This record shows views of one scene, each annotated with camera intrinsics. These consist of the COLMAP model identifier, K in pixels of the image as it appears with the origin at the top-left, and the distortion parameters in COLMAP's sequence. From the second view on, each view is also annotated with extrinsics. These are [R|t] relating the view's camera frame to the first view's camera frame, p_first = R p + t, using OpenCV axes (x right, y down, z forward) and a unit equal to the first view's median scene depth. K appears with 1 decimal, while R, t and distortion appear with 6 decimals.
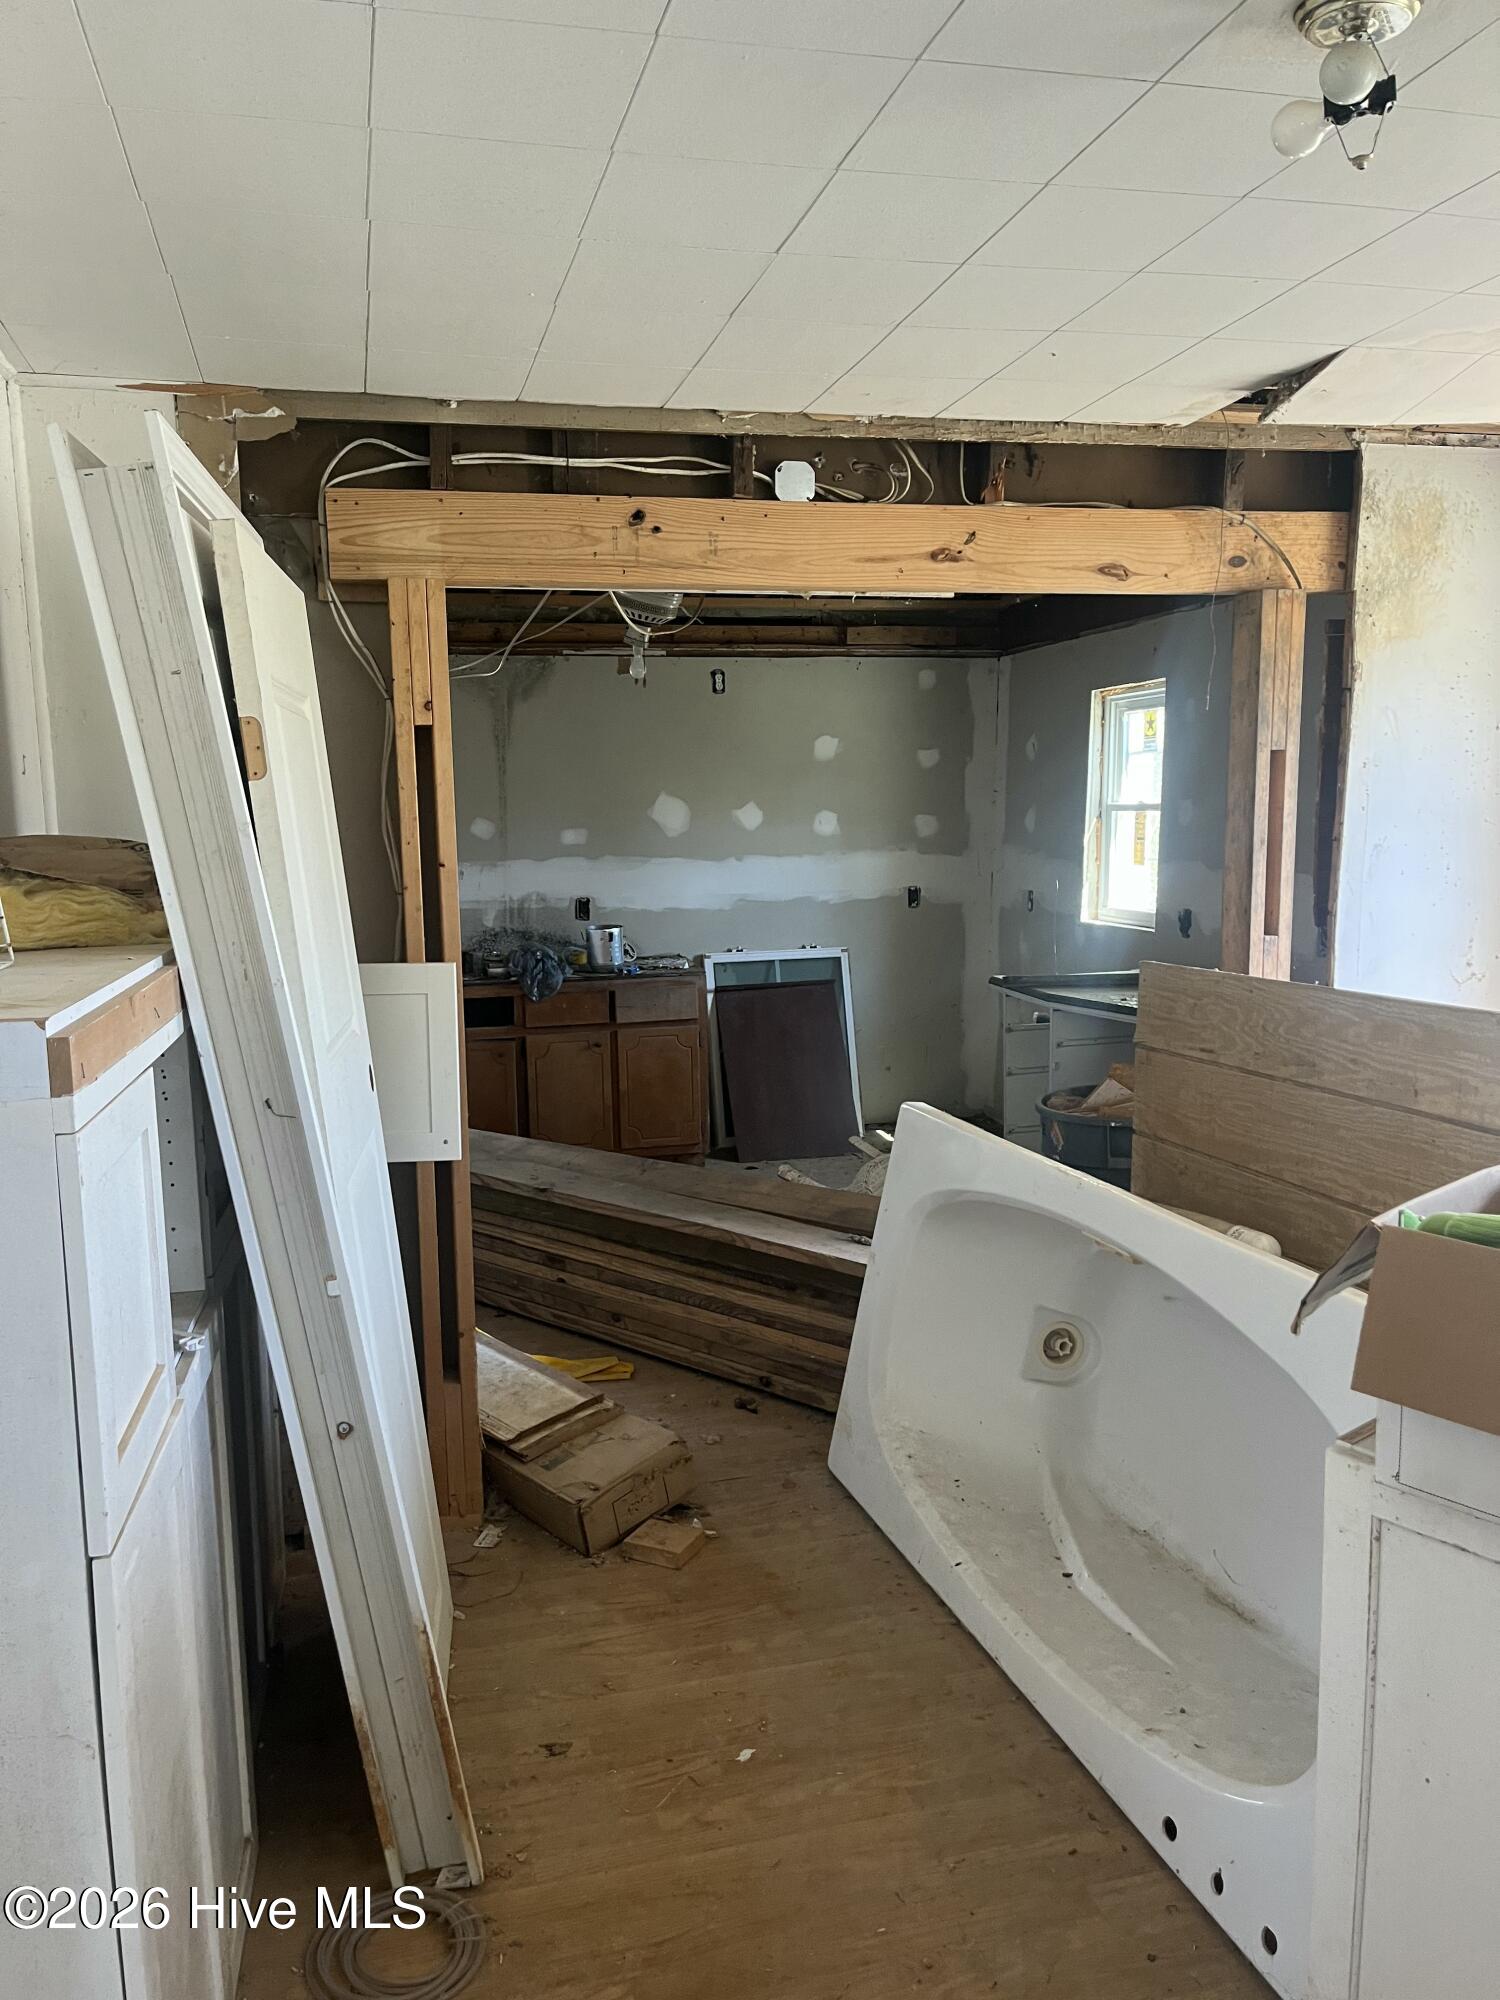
lens RADIAL K [[1517.8, 0, 756.3], [0, 1517.8, 1000.4], [0, 0, 1]] dist [0.050265, -0.003837]
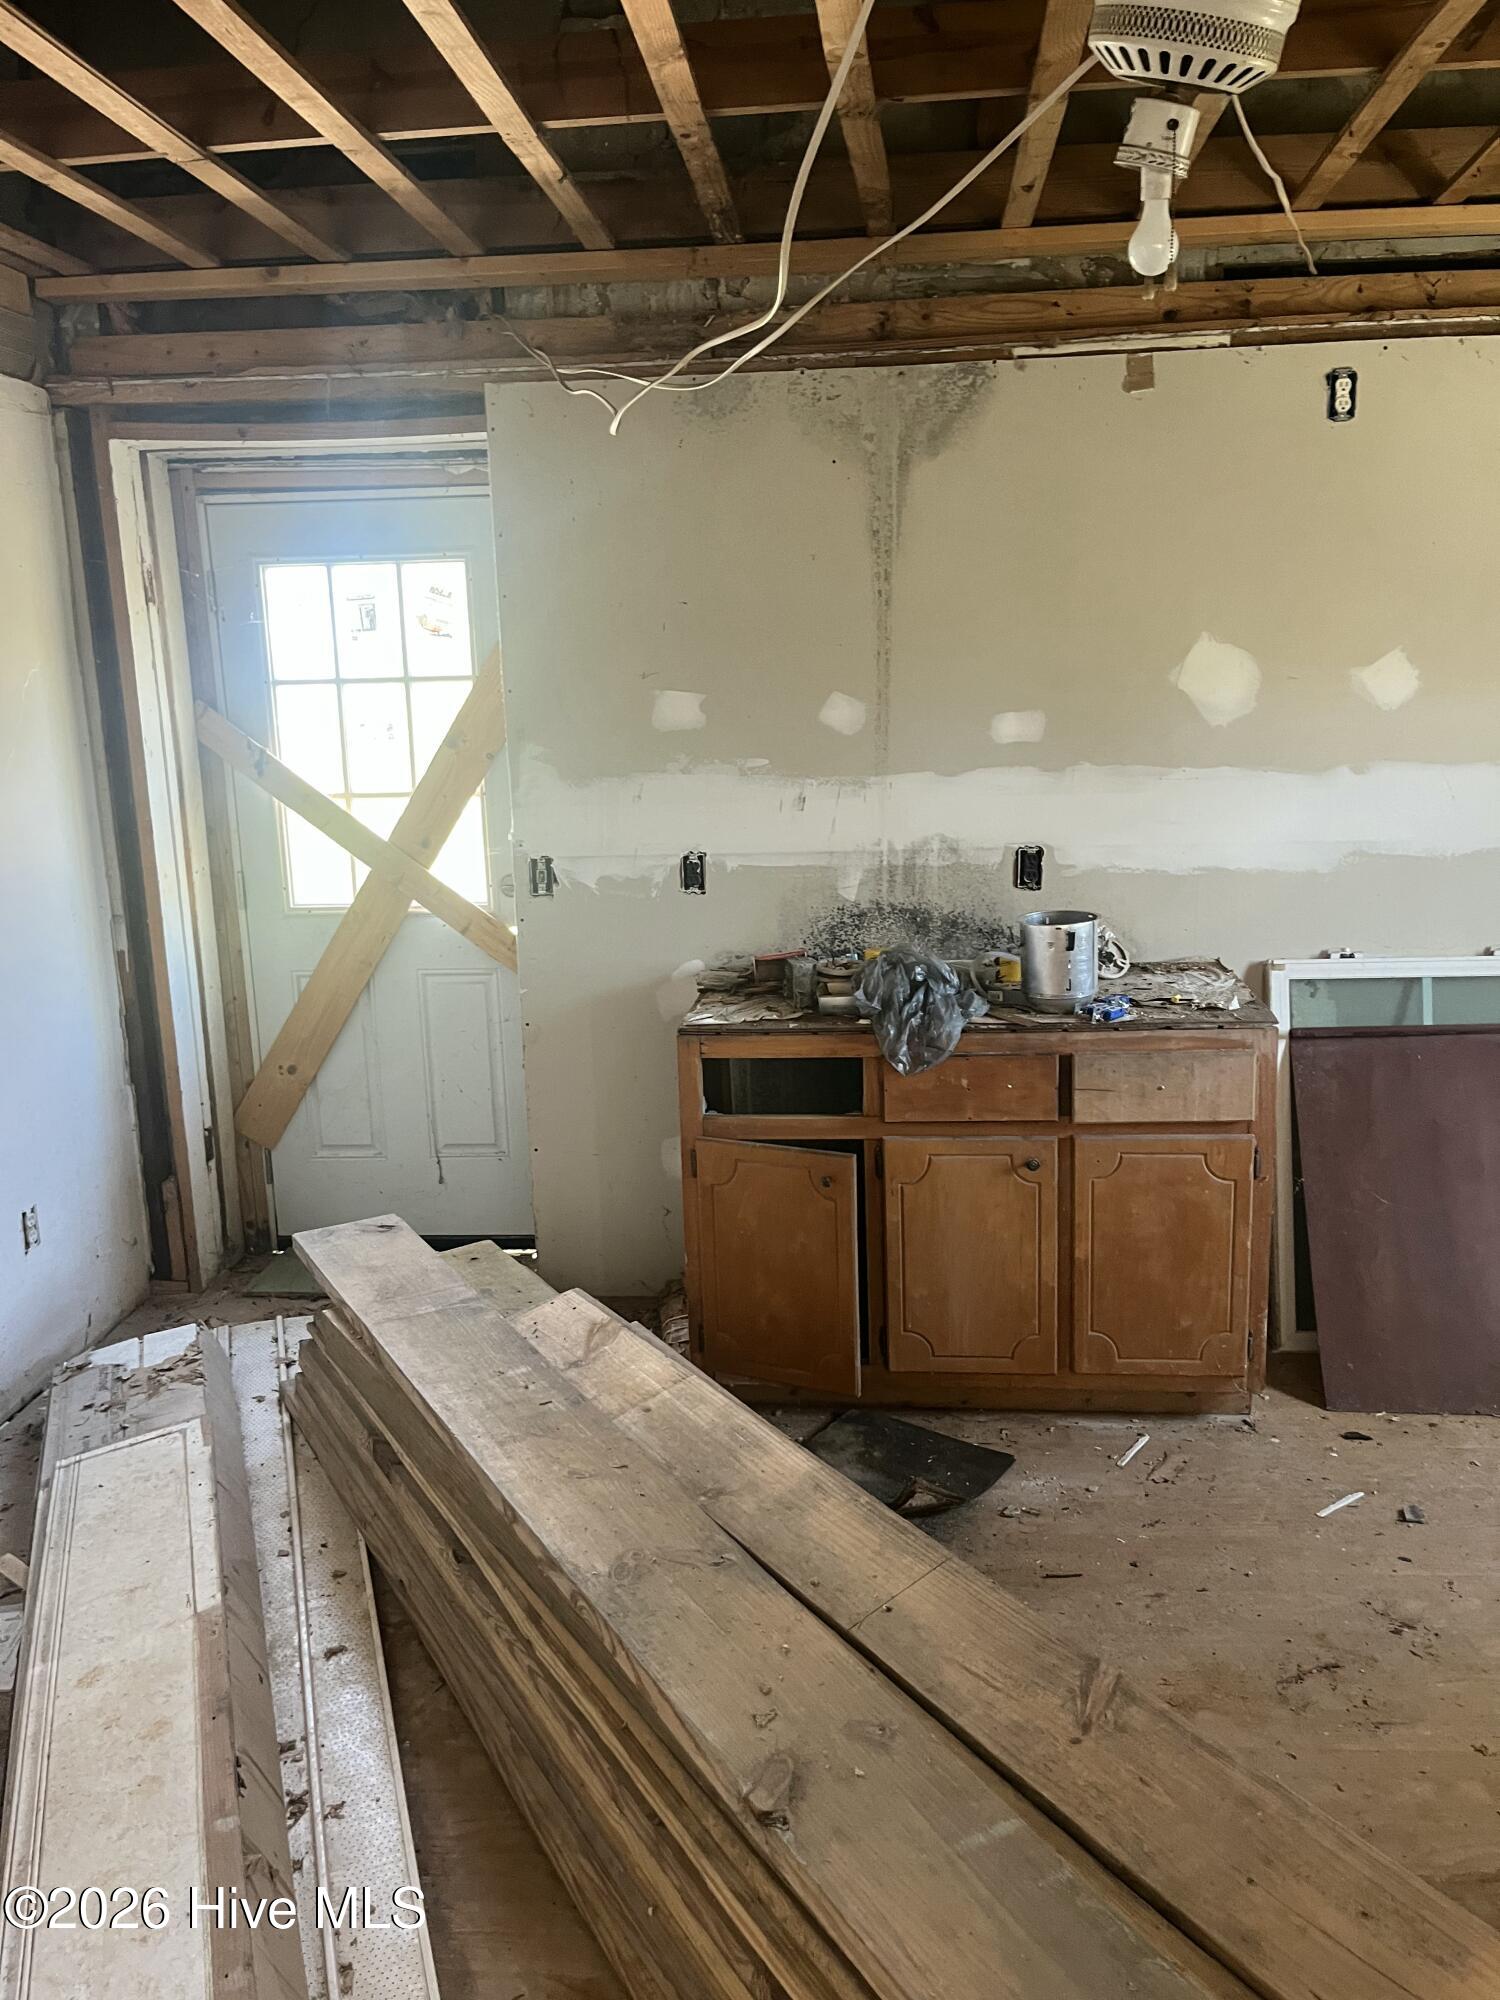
lens RADIAL K [[1517.8, 0, 752.3], [0, 1517.8, 1020.1], [0, 0, 1]] dist [0.050265, -0.003837]
pose [[0.941927, 0.058280, -0.330721, -0.028725], [-0.030235, 0.995544, 0.089324, -0.053102], [0.334453, -0.074137, 0.939492, 0.484720]]
